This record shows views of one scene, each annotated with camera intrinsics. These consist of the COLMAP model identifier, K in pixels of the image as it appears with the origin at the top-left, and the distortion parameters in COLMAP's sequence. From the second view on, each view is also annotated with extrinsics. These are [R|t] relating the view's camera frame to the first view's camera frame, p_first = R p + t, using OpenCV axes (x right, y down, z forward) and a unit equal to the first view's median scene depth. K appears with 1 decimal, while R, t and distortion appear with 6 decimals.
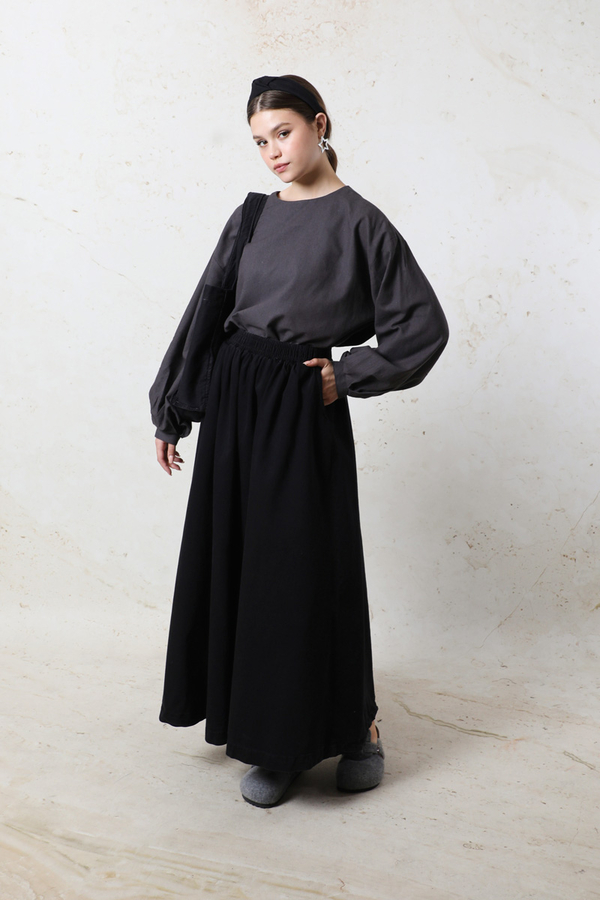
lens RADIAL K [[1118.1, 0, 324.8], [0, 1118.1, 360.6], [0, 0, 1]] dist [0.099475, 0.000000]
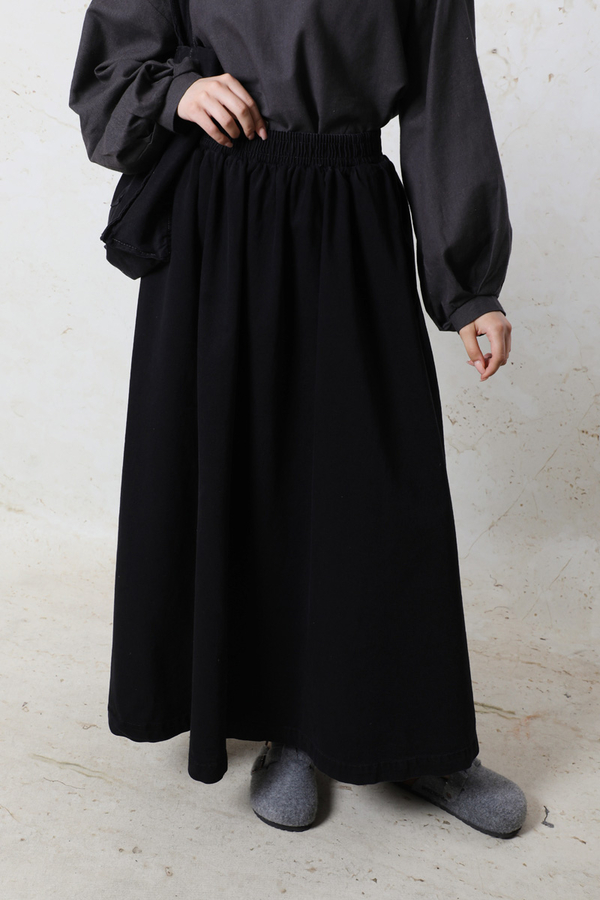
lens RADIAL K [[1228.1, 0, 275.0], [0, 1228.1, 459.6], [0, 0, 1]] dist [0.156821, 0.000000]
pose [[0.999722, -0.020882, 0.010957, 0.006155], [0.017563, 0.969357, 0.245028, -0.007660], [-0.015738, -0.244768, 0.969454, 0.233746]]
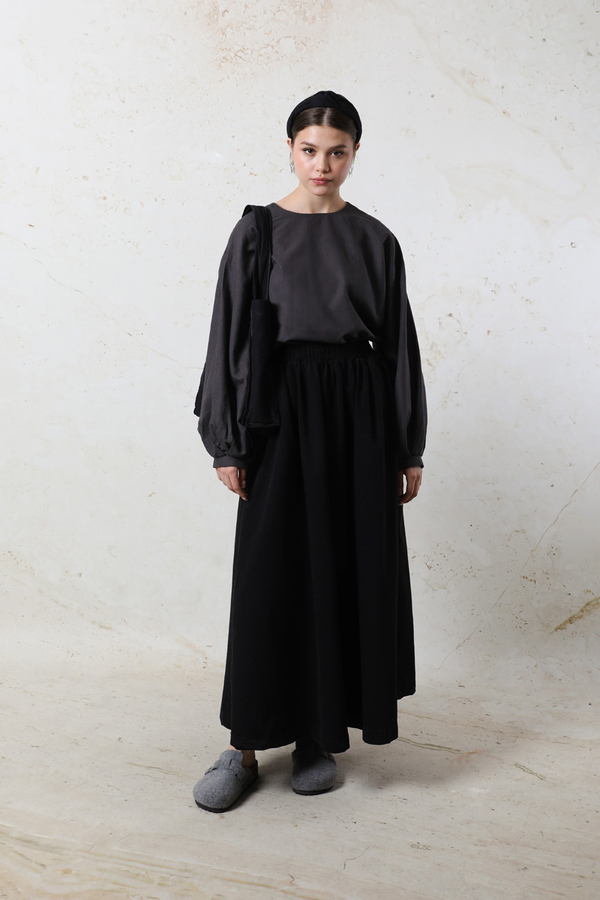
lens RADIAL K [[1197.9, 0, 300.6], [0, 1197.9, 384.0], [0, 0, 1]] dist [0.126921, 0.000000]
pose [[0.999950, 0.005395, 0.008432, 0.006544], [-0.005359, 0.999976, -0.004324, 0.009345], [-0.008455, 0.004278, 0.999955, -0.061978]]
